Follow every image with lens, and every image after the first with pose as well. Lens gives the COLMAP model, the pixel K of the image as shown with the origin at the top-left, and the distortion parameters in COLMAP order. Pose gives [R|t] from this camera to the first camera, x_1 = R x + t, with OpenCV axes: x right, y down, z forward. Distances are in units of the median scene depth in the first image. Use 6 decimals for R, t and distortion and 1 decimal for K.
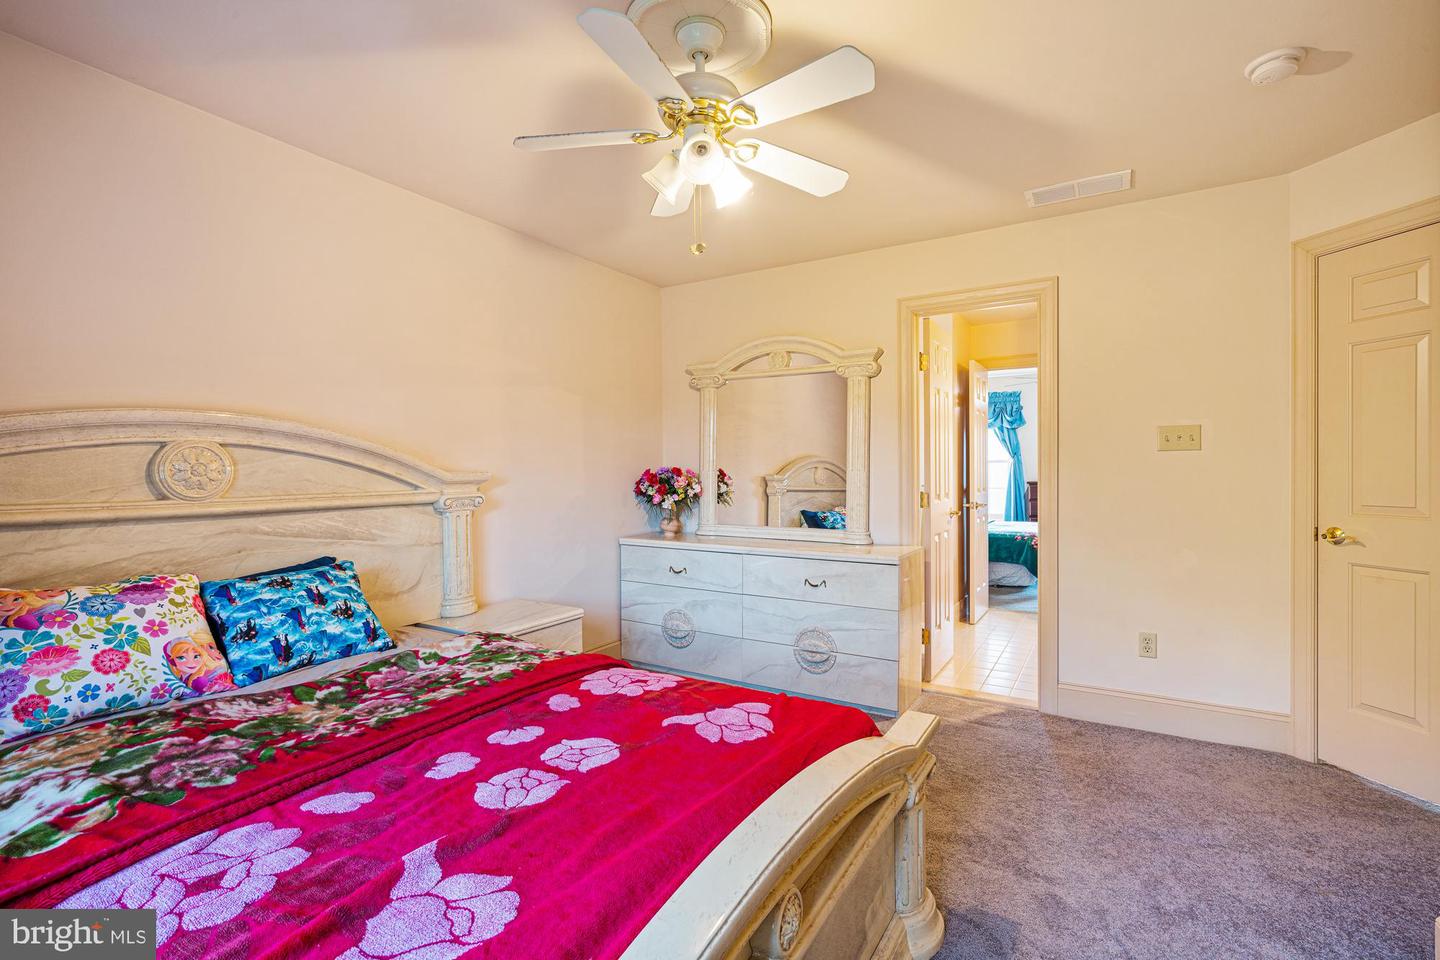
lens RADIAL K [[654.2, 0, 717.8], [0, 654.2, 479.9], [0, 0, 1]] dist [-0.002182, 0.000332]
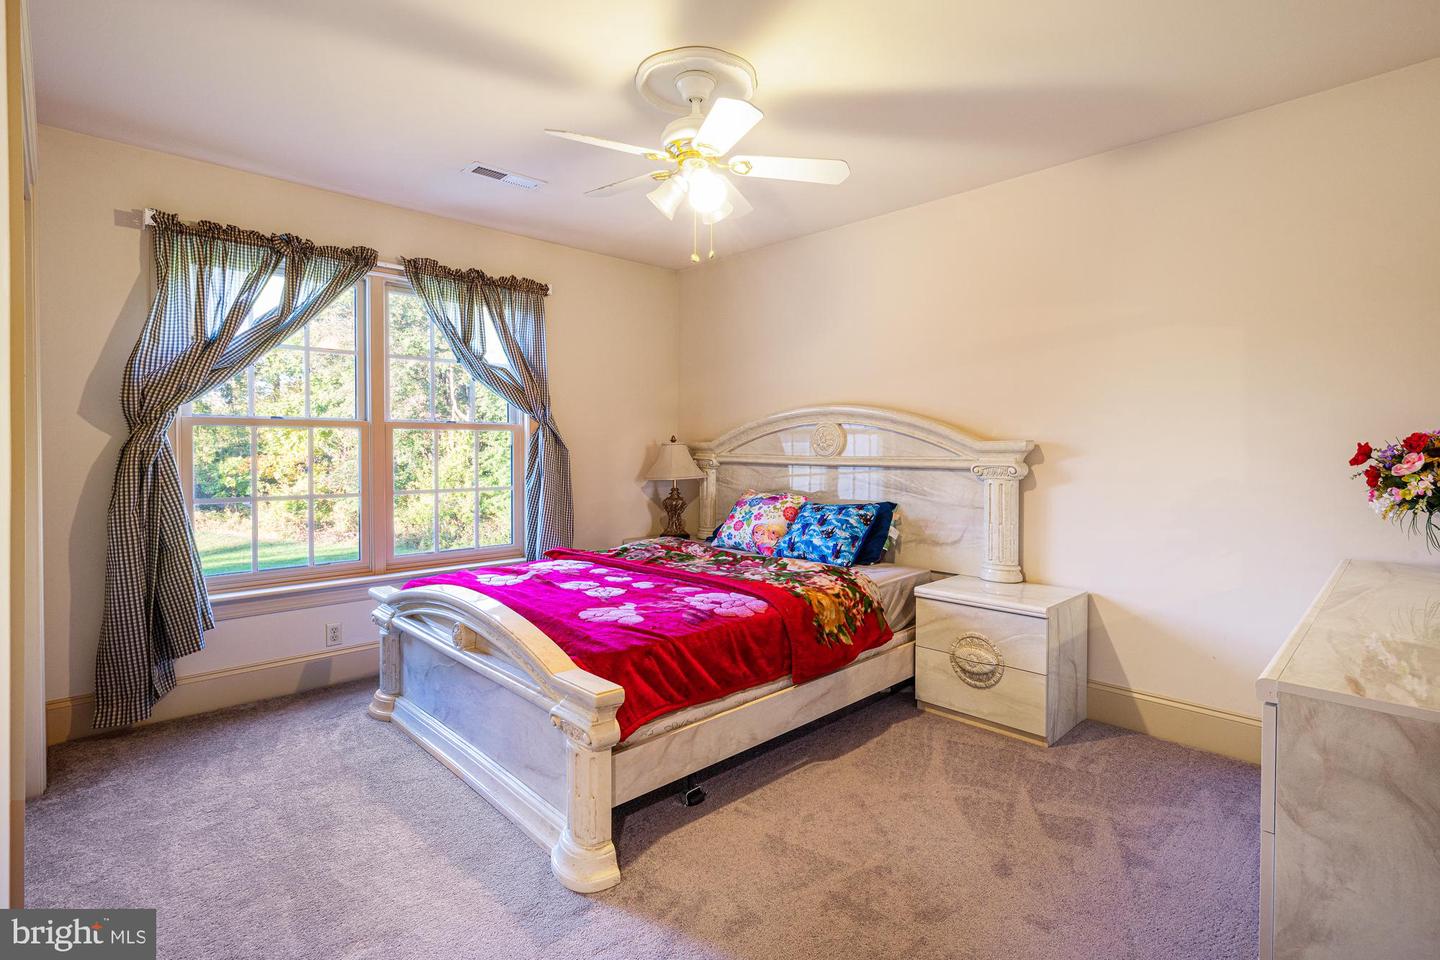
lens RADIAL K [[654.2, 0, 719.0], [0, 654.2, 468.2], [0, 0, 1]] dist [-0.002182, 0.000332]
pose [[-0.260948, 0.026444, -0.964991, 0.801225], [-0.016807, 0.999349, 0.031930, 0.006984], [0.965207, 0.024551, -0.260334, 0.976709]]
